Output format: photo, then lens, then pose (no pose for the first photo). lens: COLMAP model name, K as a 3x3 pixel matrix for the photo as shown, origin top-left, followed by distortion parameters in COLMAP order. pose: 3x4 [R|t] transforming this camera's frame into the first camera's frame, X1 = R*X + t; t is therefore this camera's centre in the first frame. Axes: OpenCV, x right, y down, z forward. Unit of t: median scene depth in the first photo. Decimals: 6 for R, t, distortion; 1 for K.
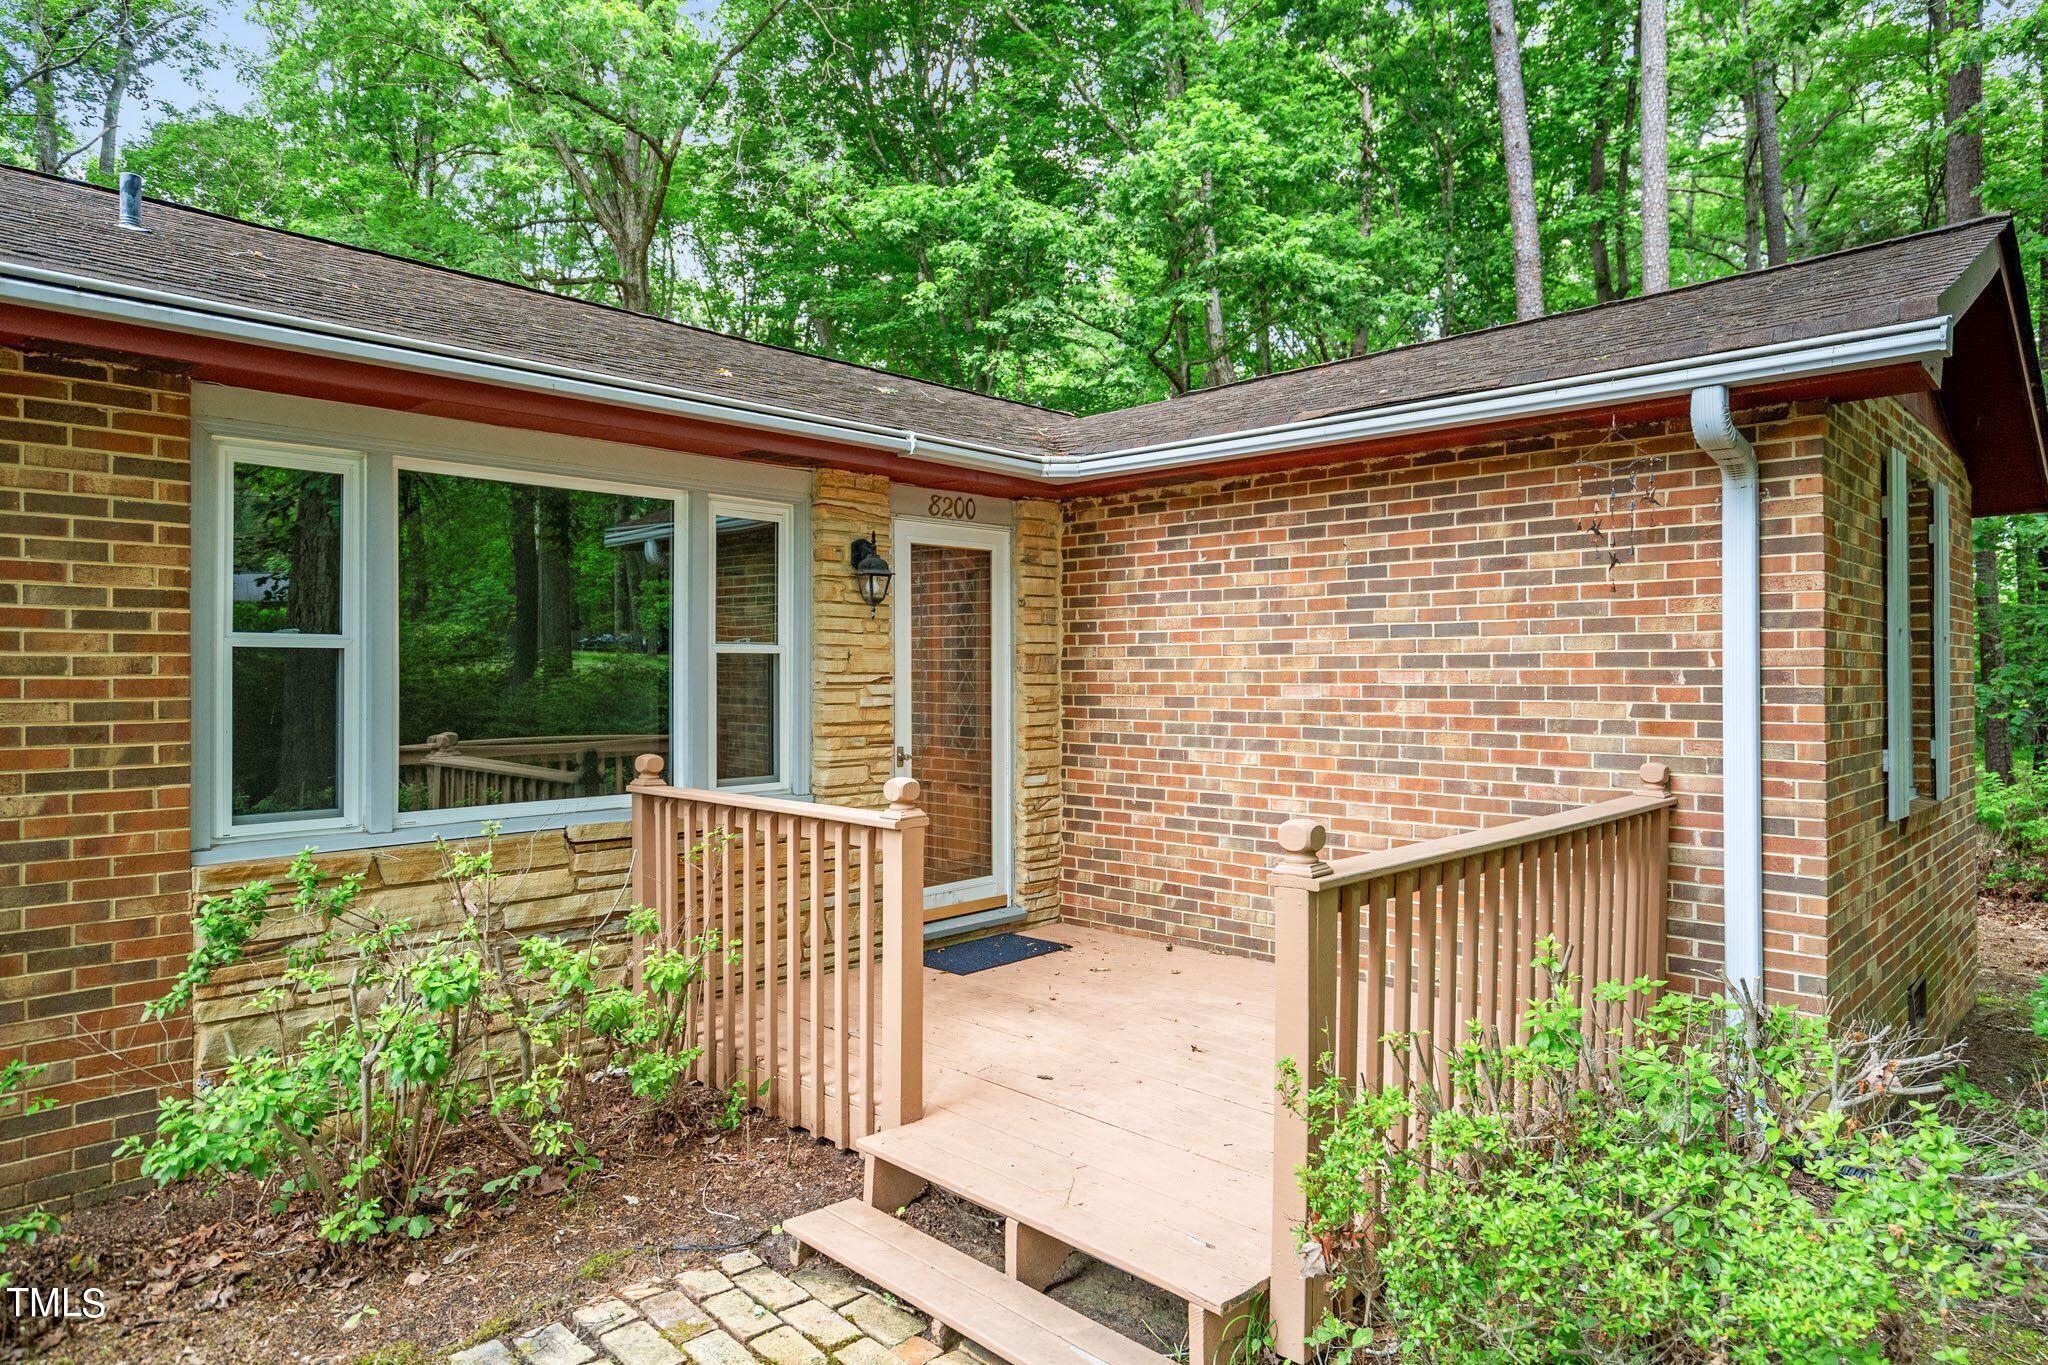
lens RADIAL K [[1197.0, 0, 1029.2], [0, 1197.0, 678.0], [0, 0, 1]] dist [0.018229, 0.000459]
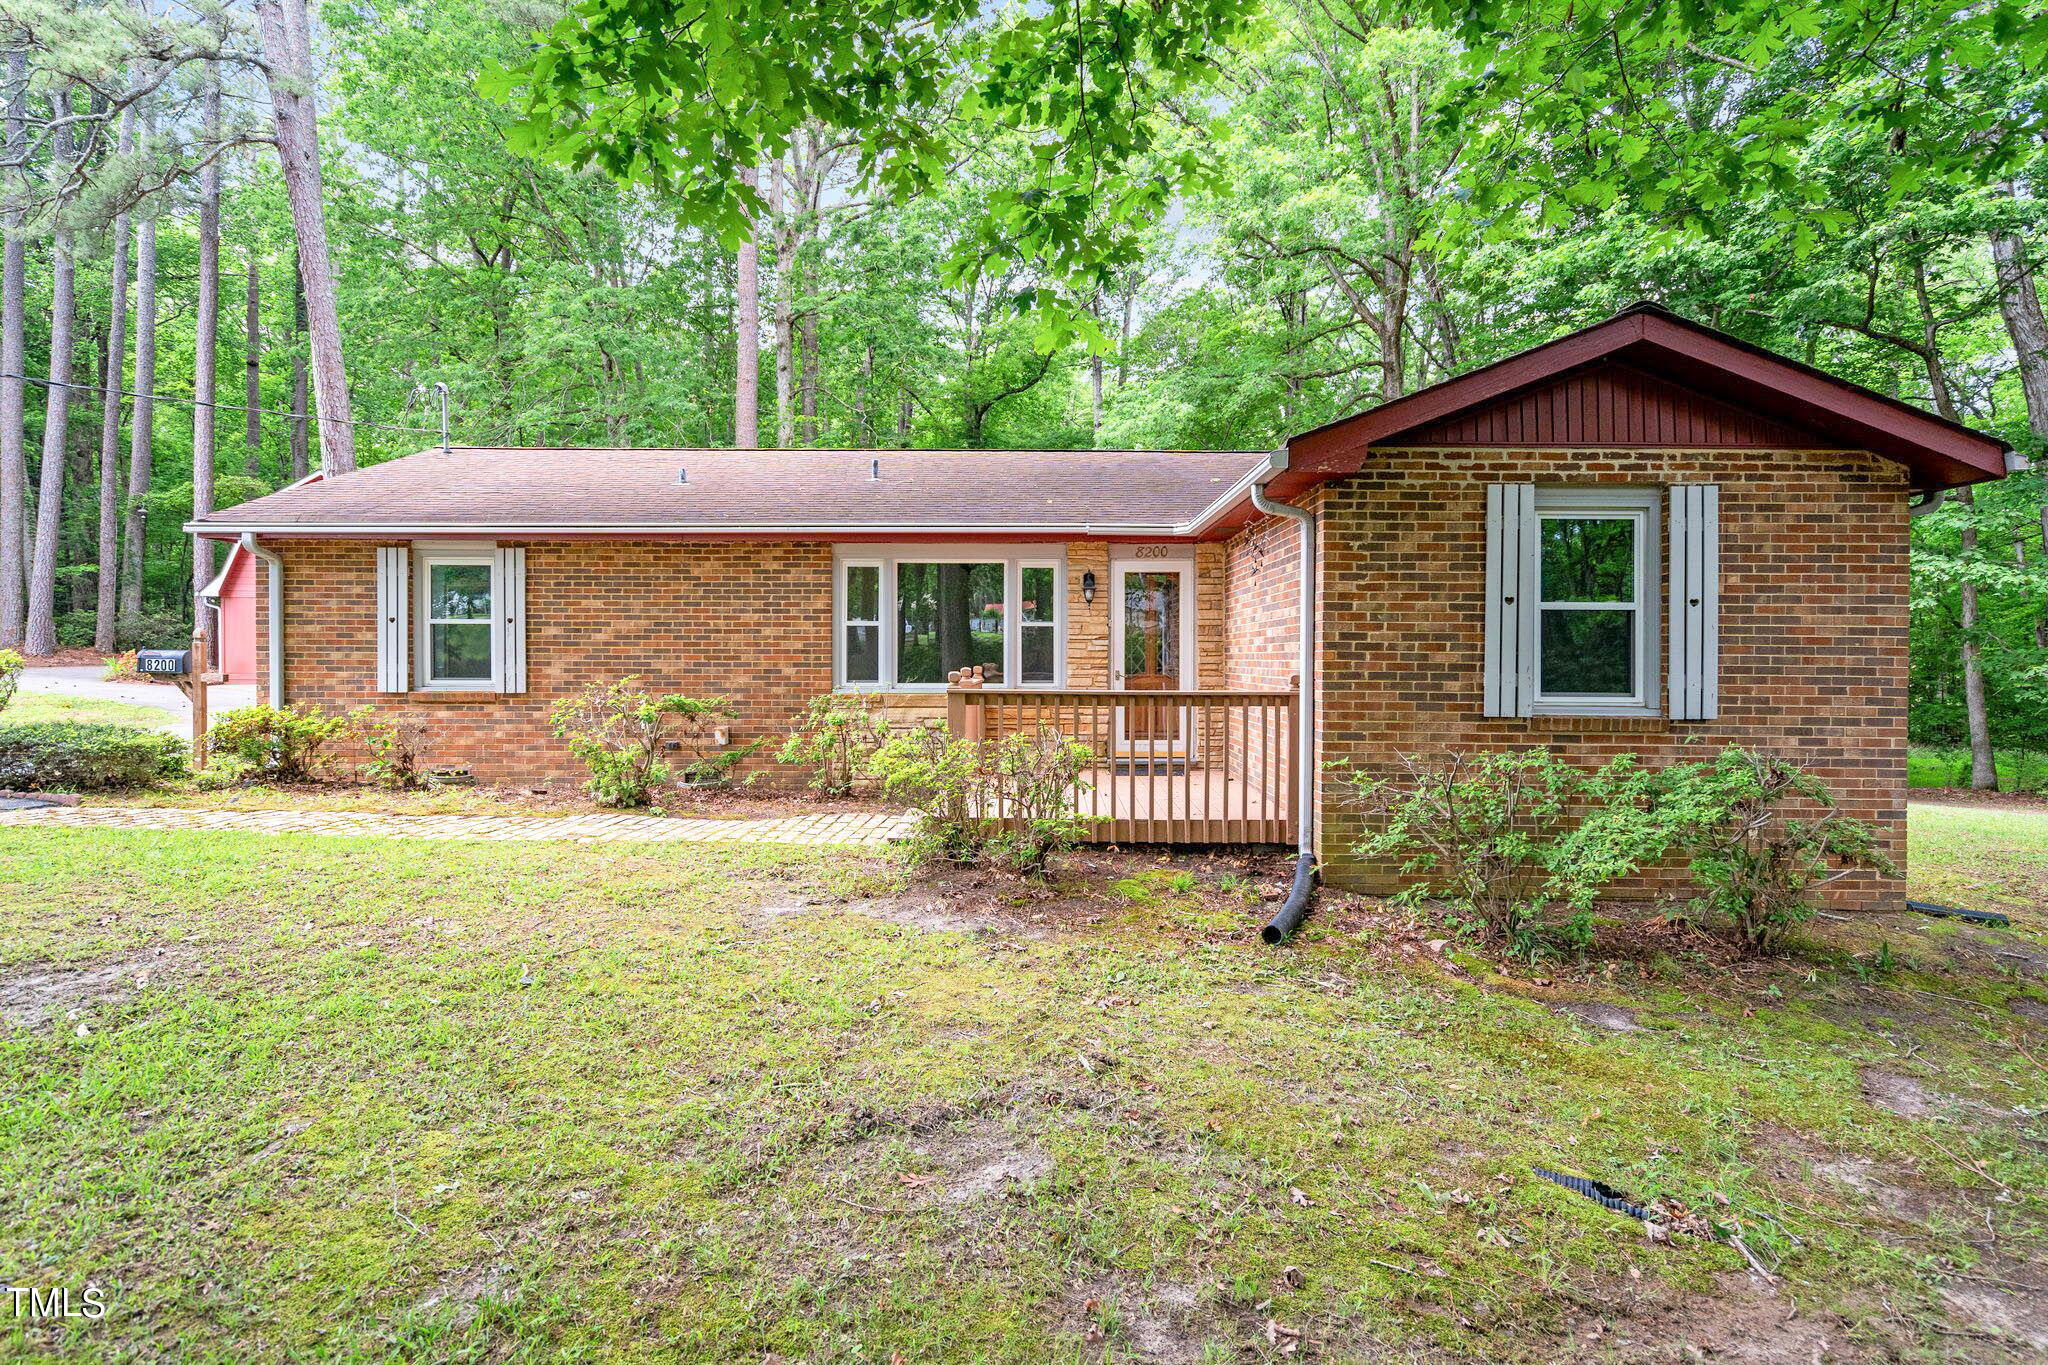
lens RADIAL K [[1000.9, 0, 1042.3], [0, 1000.9, 670.1], [0, 0, 1]] dist [0.006567, 0.000516]
pose [[0.701530, 0.012073, -0.712537, 1.287444], [-0.007120, 0.999925, 0.009931, 0.049800], [0.712604, -0.001893, 0.701564, -0.383476]]
